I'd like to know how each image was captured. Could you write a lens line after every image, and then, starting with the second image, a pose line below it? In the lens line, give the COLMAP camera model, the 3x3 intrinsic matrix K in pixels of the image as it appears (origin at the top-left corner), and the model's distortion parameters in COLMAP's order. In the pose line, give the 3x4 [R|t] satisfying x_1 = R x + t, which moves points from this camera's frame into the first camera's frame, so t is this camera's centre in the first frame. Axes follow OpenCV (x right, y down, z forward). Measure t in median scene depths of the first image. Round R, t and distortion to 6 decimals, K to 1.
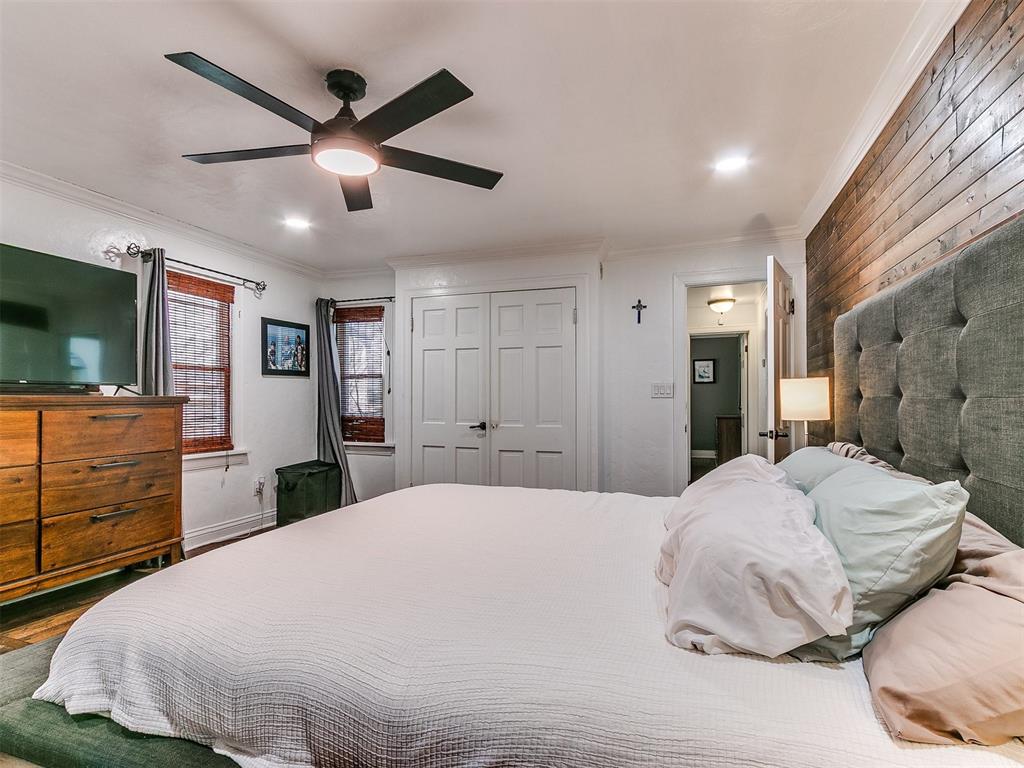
lens RADIAL K [[532.4, 0, 510.9], [0, 532.4, 393.4], [0, 0, 1]] dist [0.005684, -0.002160]
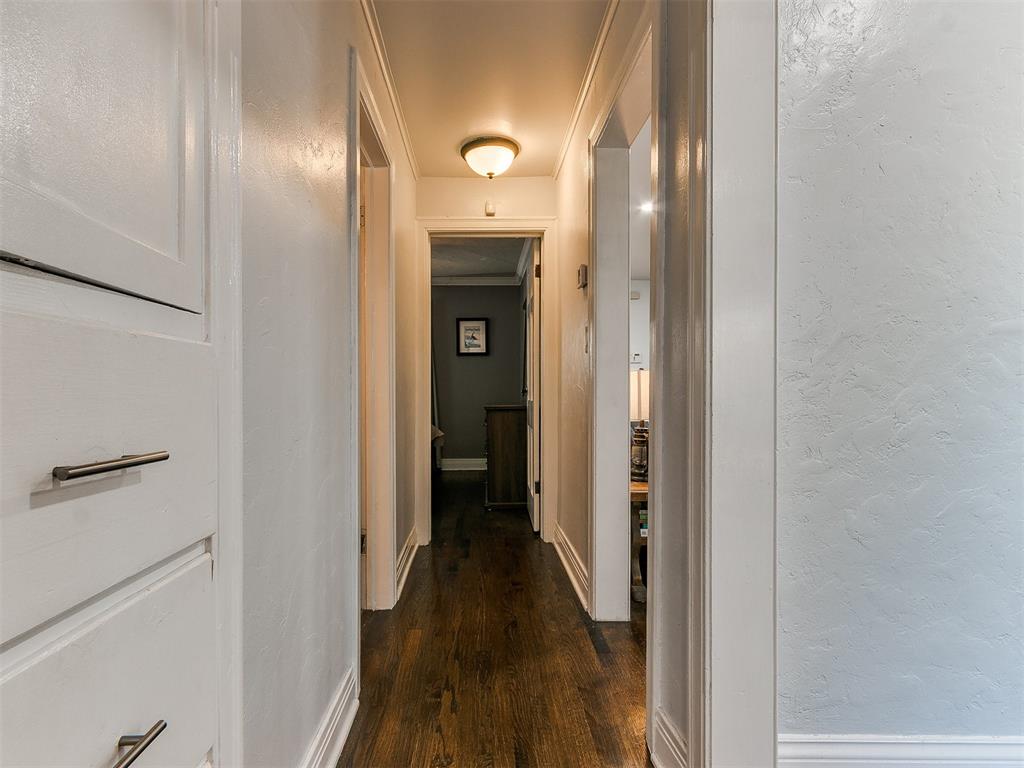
lens RADIAL K [[532.4, 0, 510.1], [0, 532.4, 387.1], [0, 0, 1]] dist [0.005684, -0.002160]
pose [[0.924964, -0.003297, 0.380039, 0.207164], [-0.000433, 0.999953, 0.009728, 0.018289], [-0.380053, -0.009163, 0.924919, 0.498212]]
